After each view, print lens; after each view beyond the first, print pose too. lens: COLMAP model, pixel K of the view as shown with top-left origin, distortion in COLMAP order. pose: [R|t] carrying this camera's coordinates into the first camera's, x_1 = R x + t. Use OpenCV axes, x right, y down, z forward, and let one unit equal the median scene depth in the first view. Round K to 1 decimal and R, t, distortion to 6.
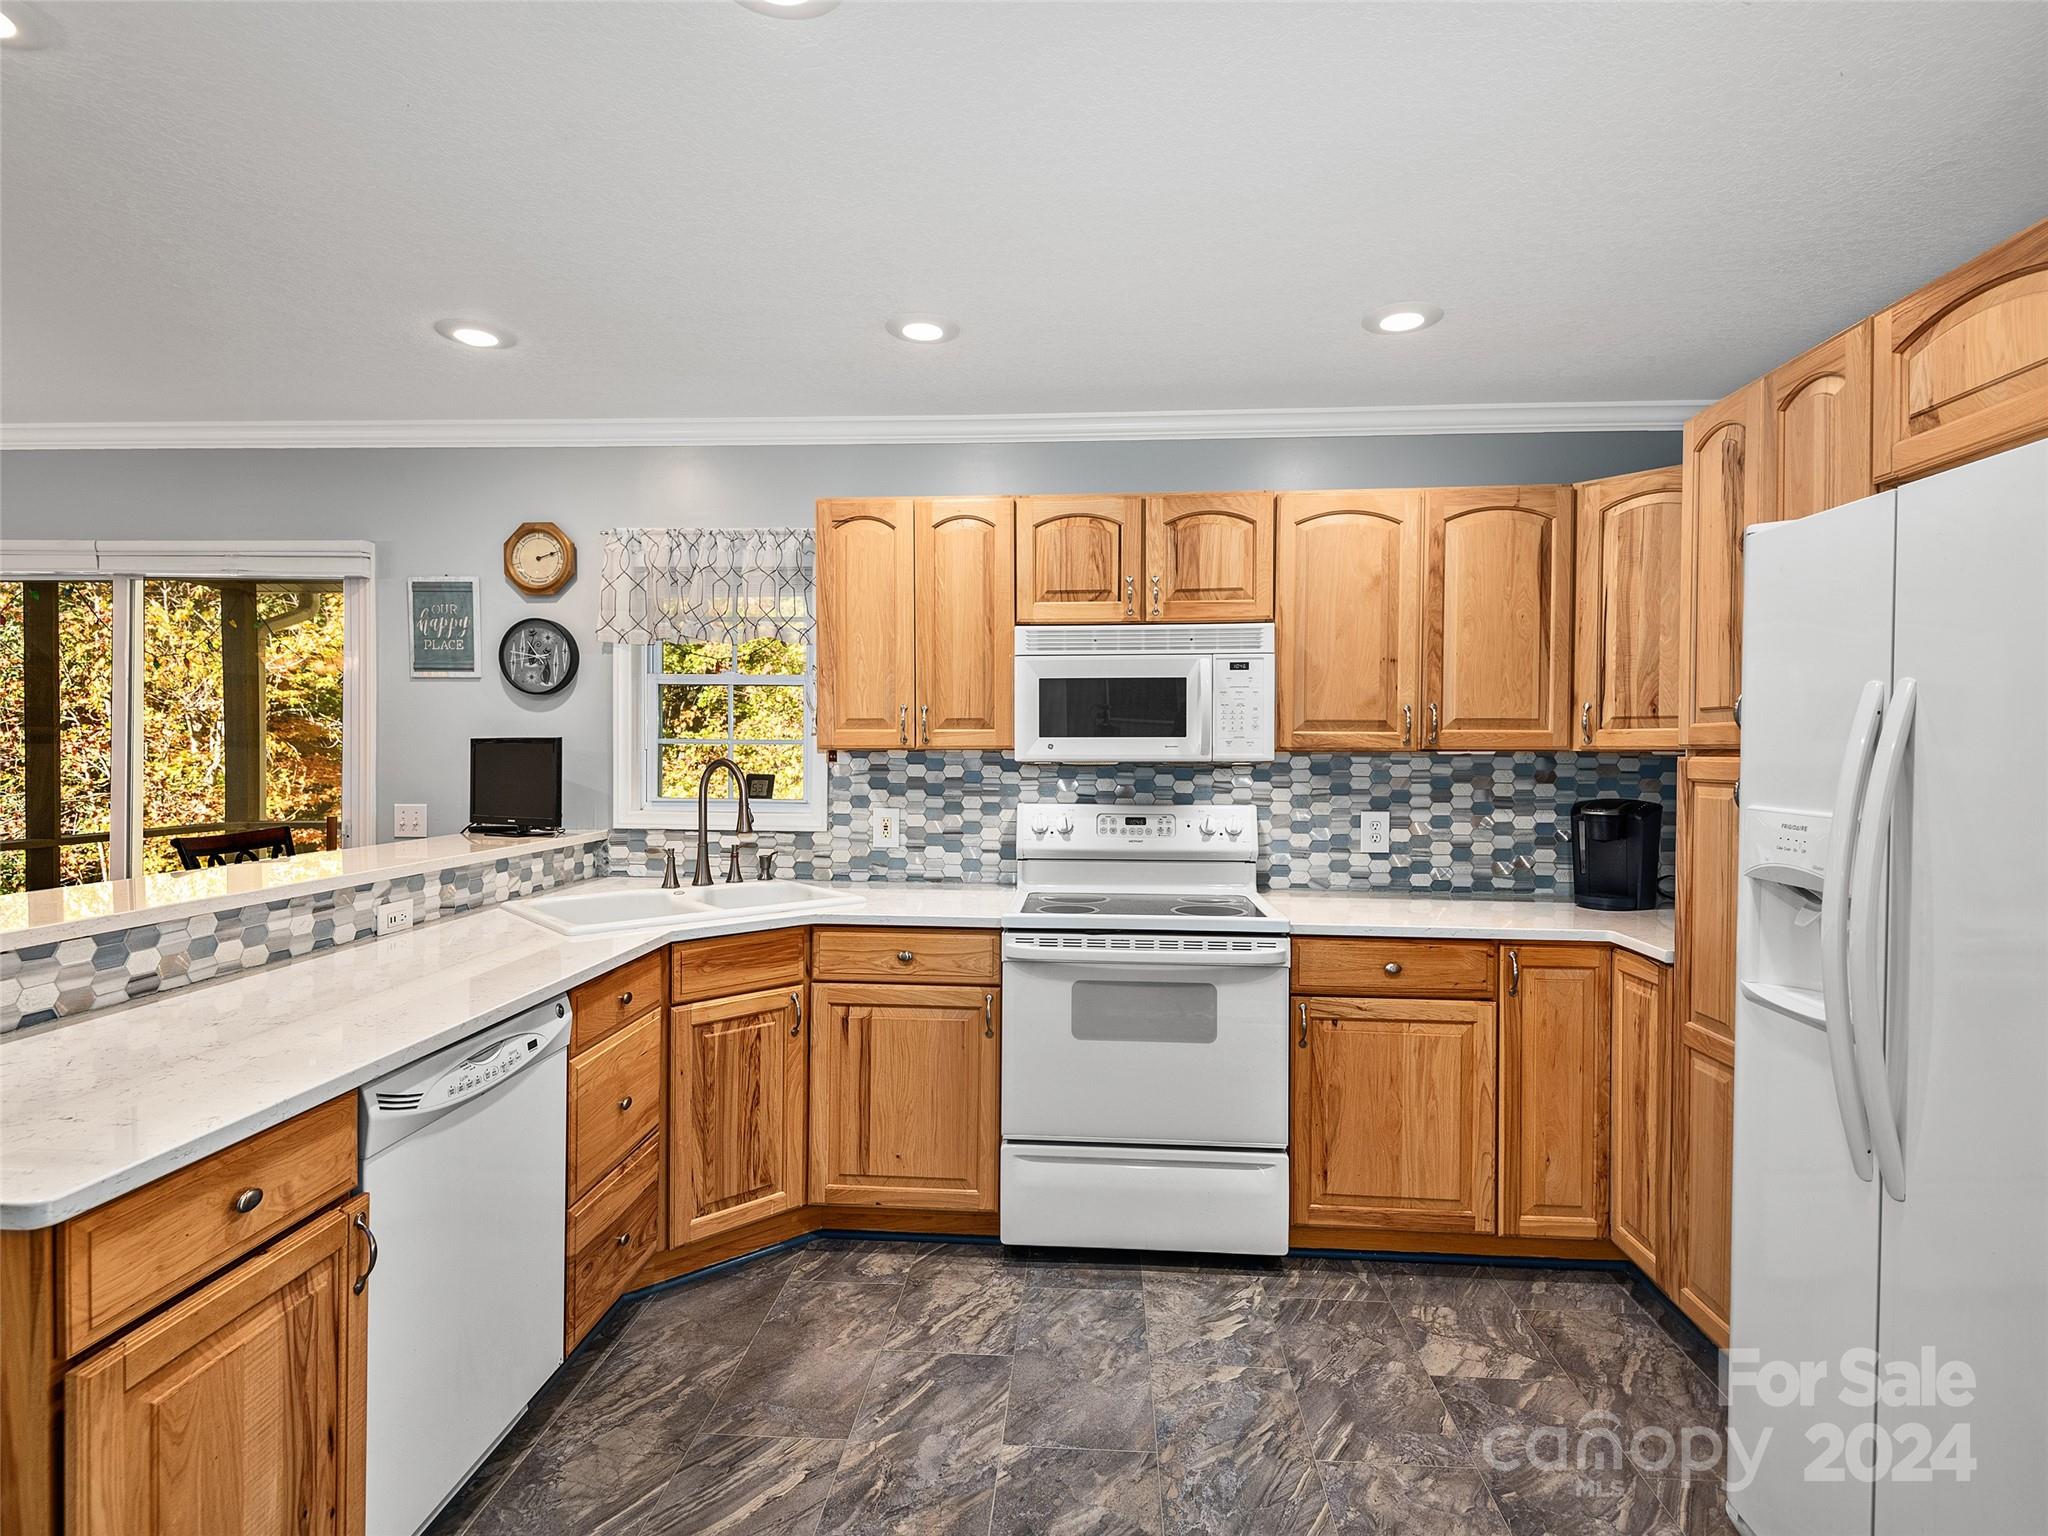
lens RADIAL K [[1067.5, 0, 1031.7], [0, 1067.5, 766.7], [0, 0, 1]] dist [0.018268, -0.002471]
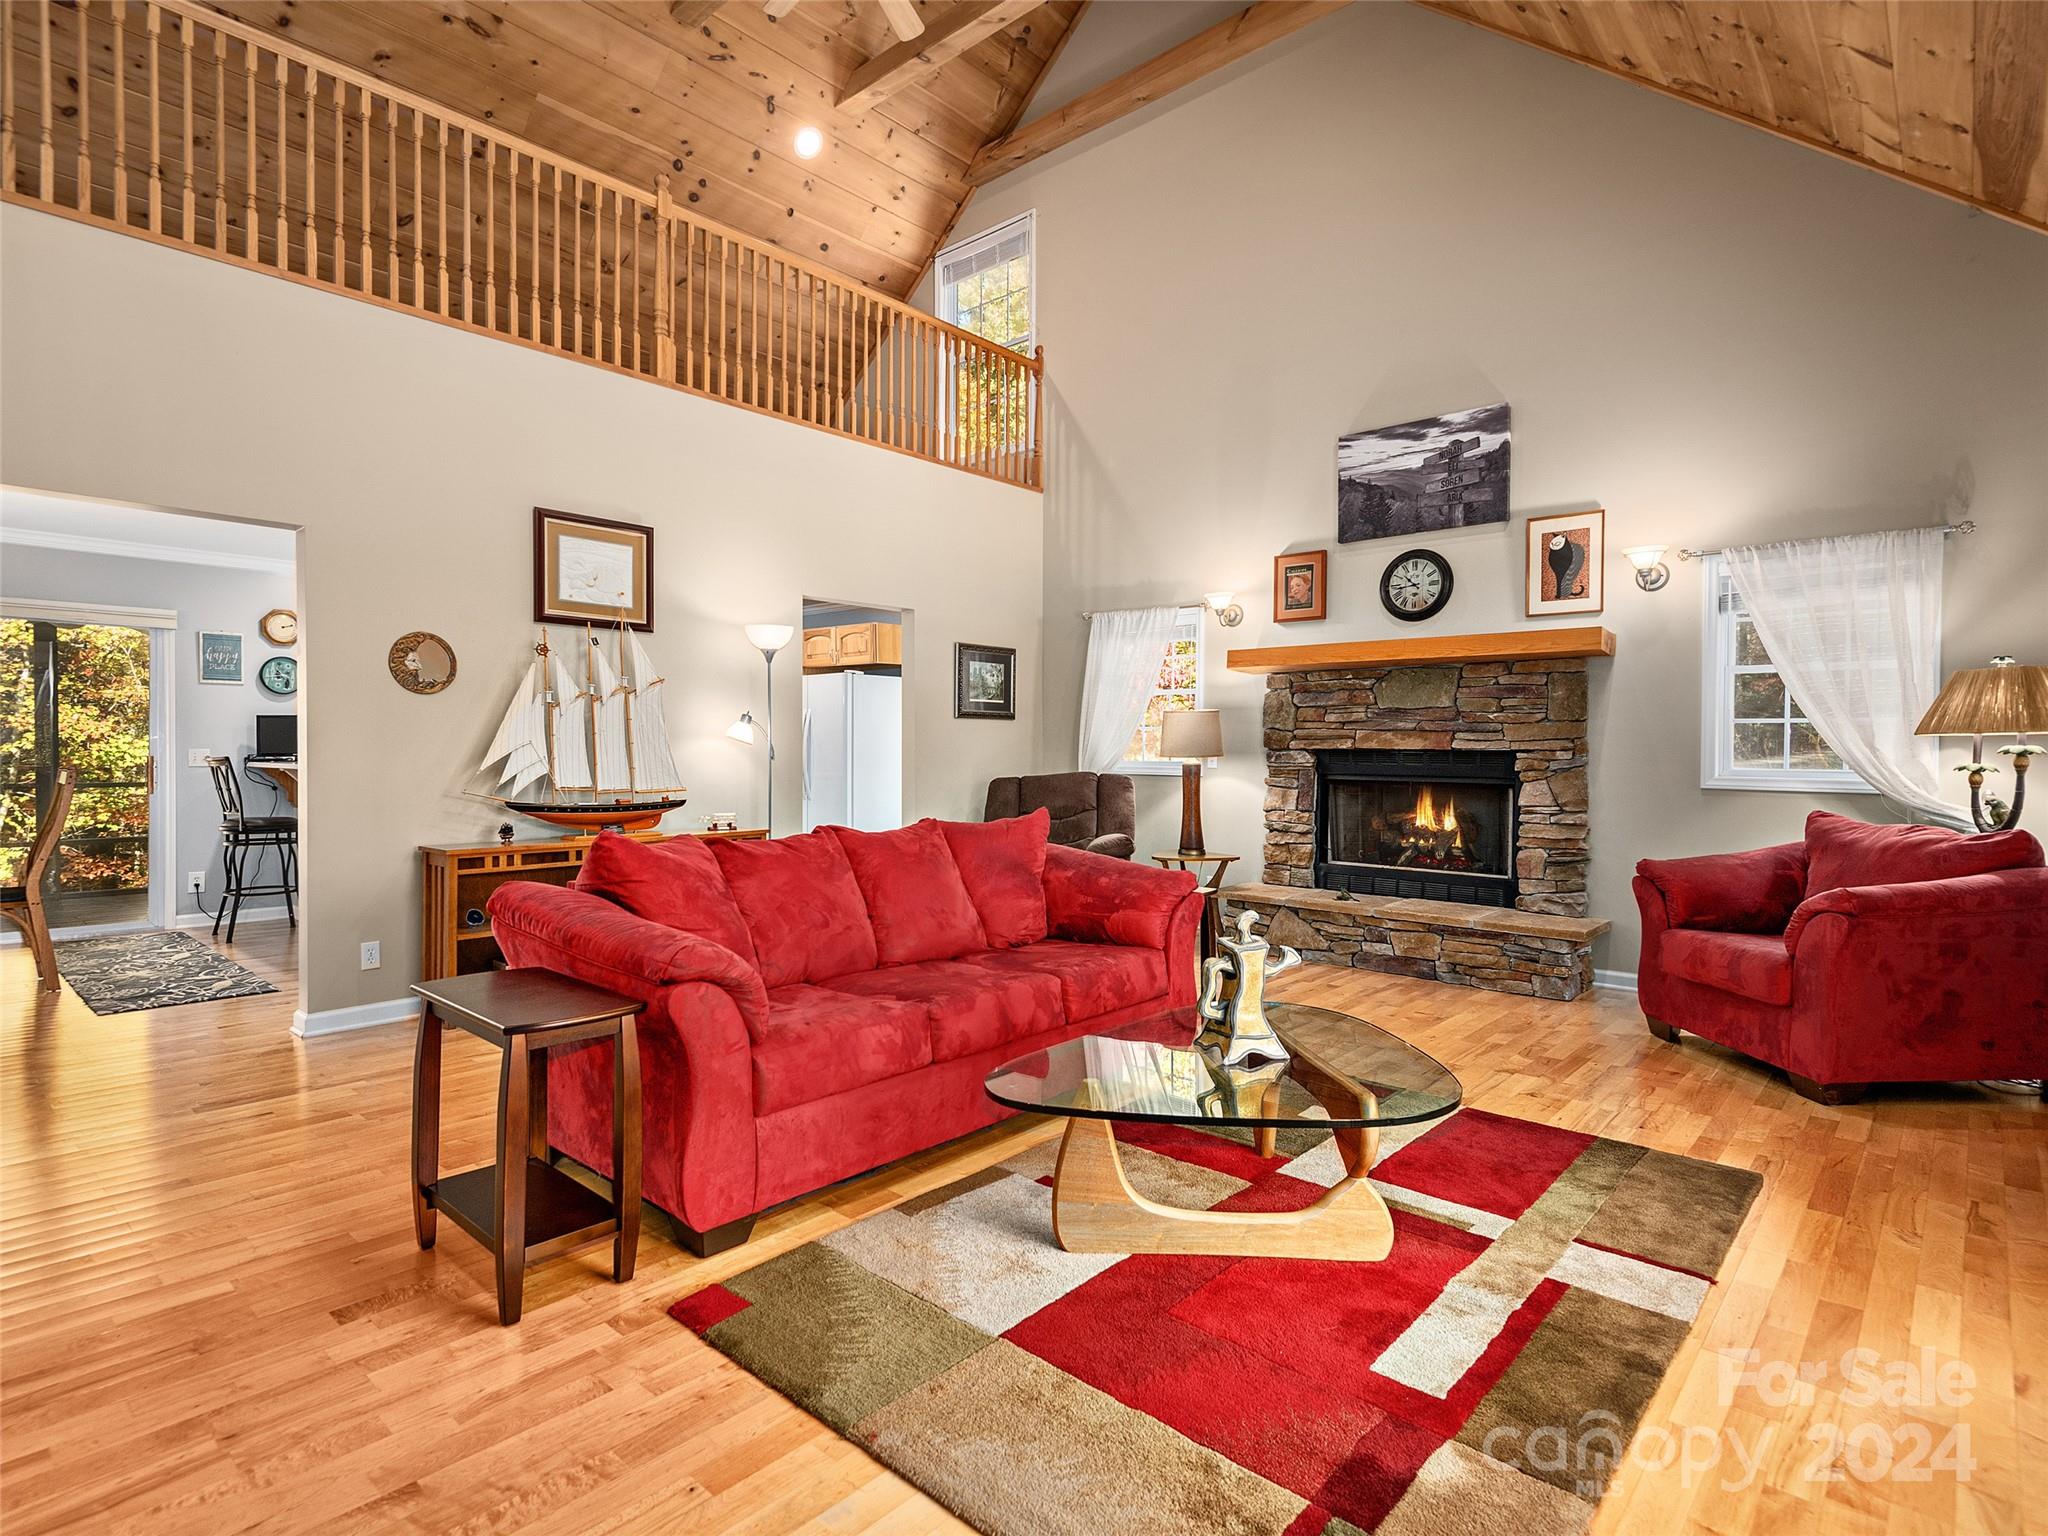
lens RADIAL K [[1067.5, 0, 1021.0], [0, 1067.5, 757.2], [0, 0, 1]] dist [0.018268, -0.002471]
pose [[0.619367, -0.013859, 0.784979, -1.247423], [0.016618, 0.999852, 0.004541, 0.069076], [-0.784925, 0.010232, 0.619506, -1.416666]]
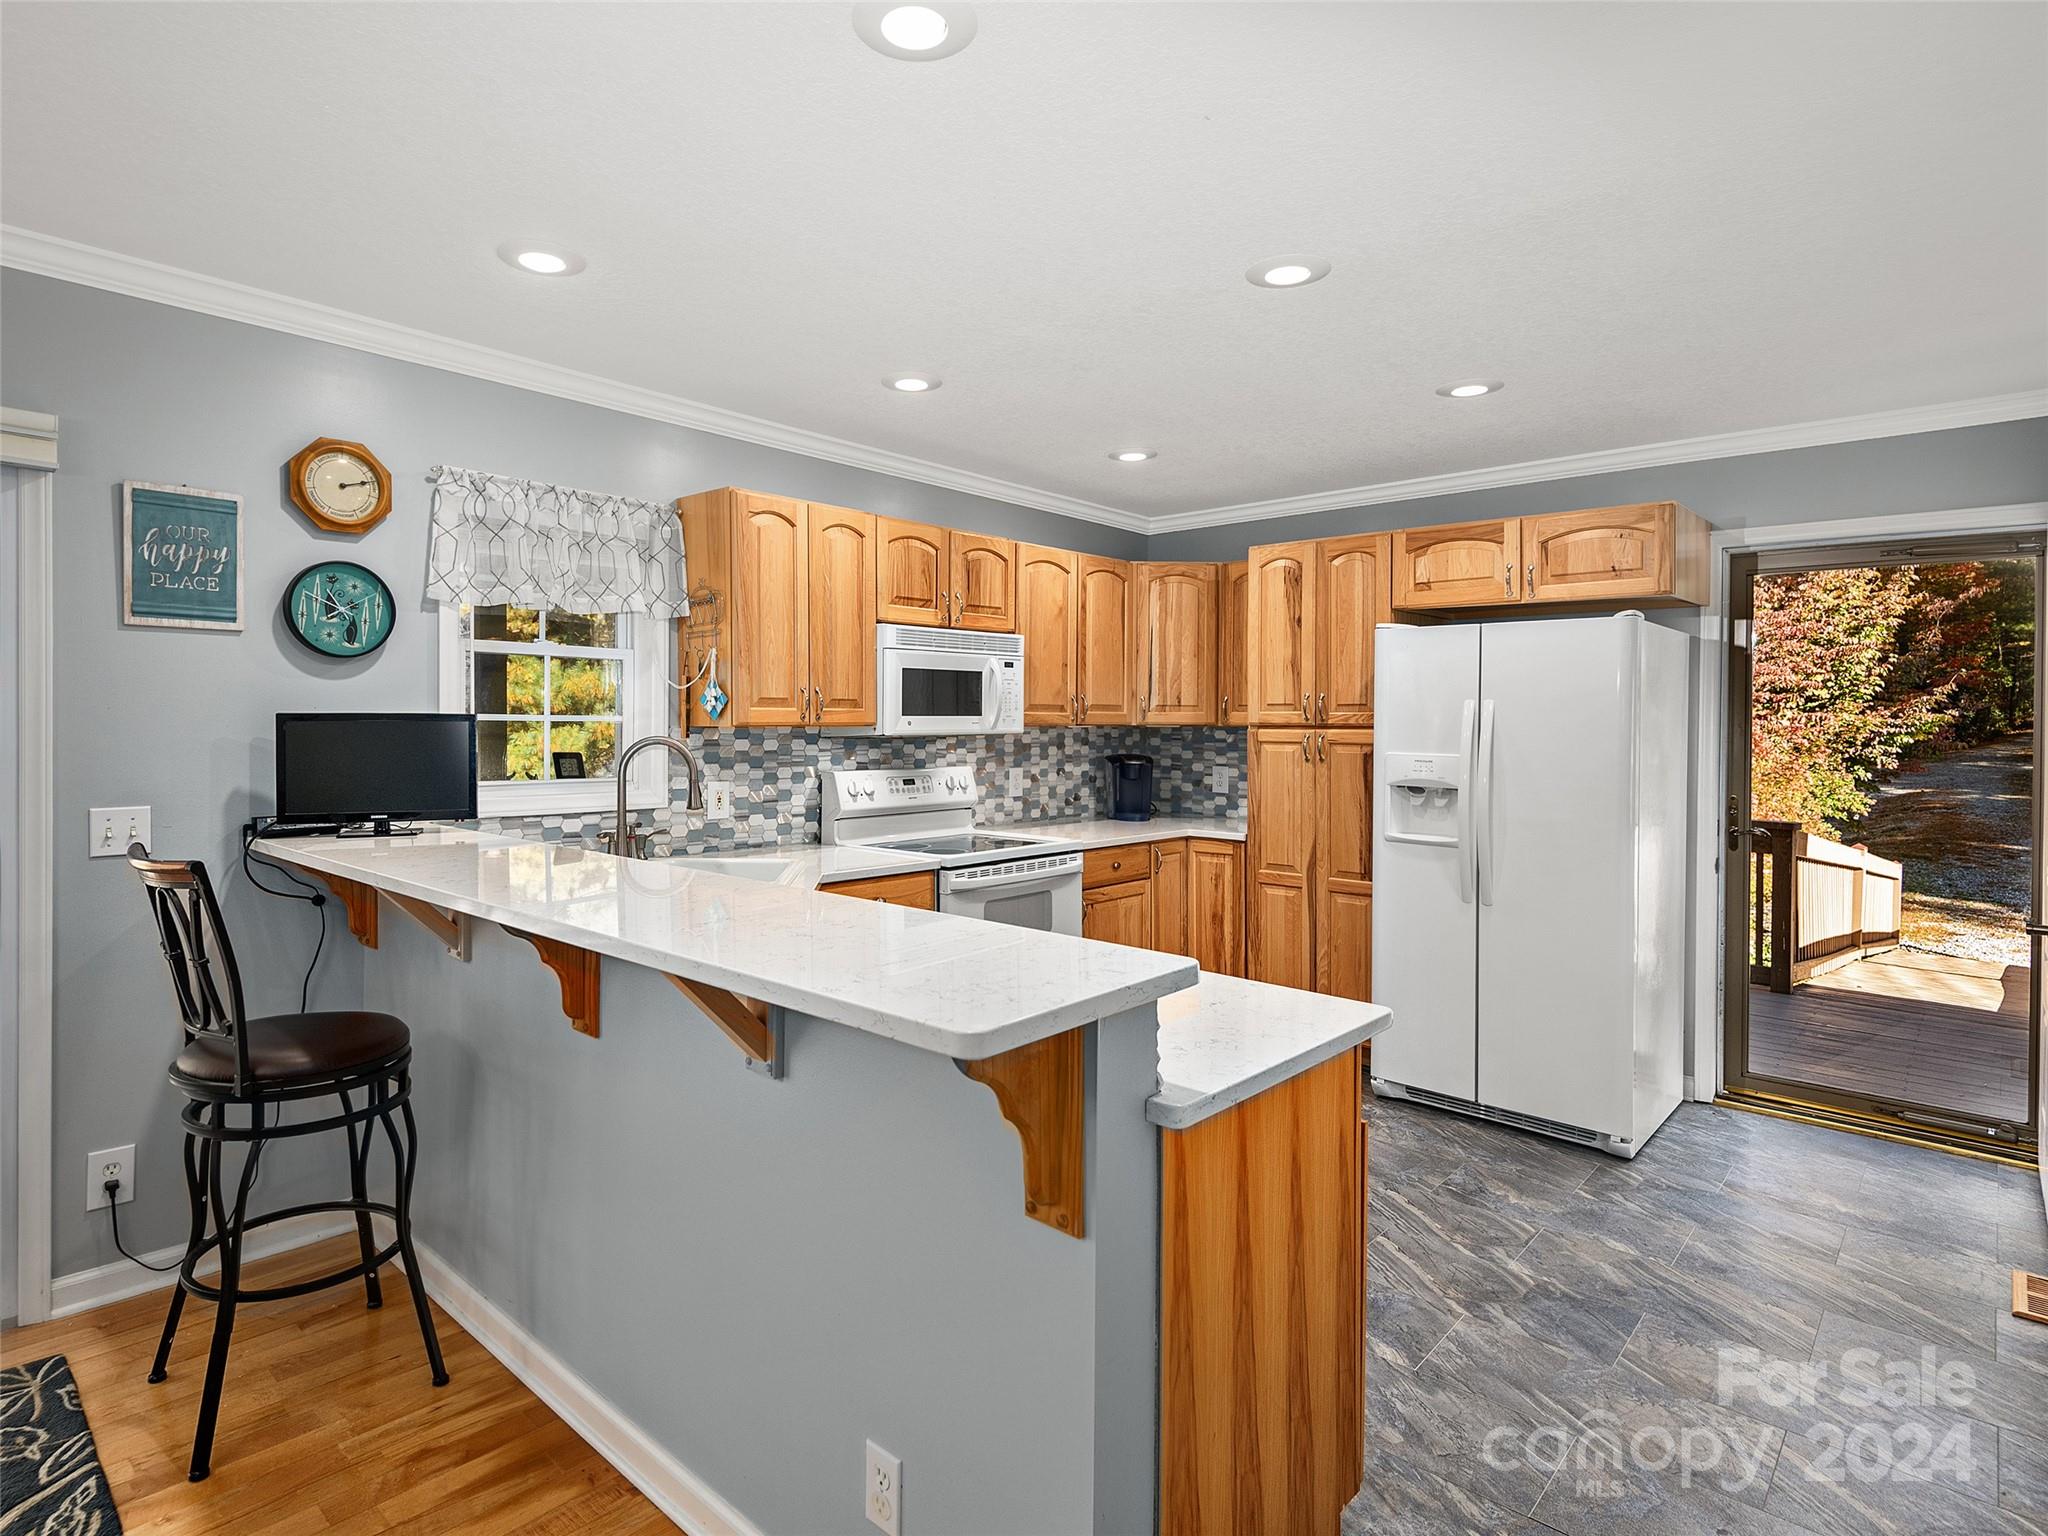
lens RADIAL K [[1067.5, 0, 978.2], [0, 1067.5, 735.4], [0, 0, 1]] dist [0.018268, -0.002471]
pose [[0.628955, -0.012048, 0.777348, -0.814048], [0.010312, 0.999921, 0.007154, -0.011667], [-0.777373, 0.003516, 0.629030, 0.145014]]
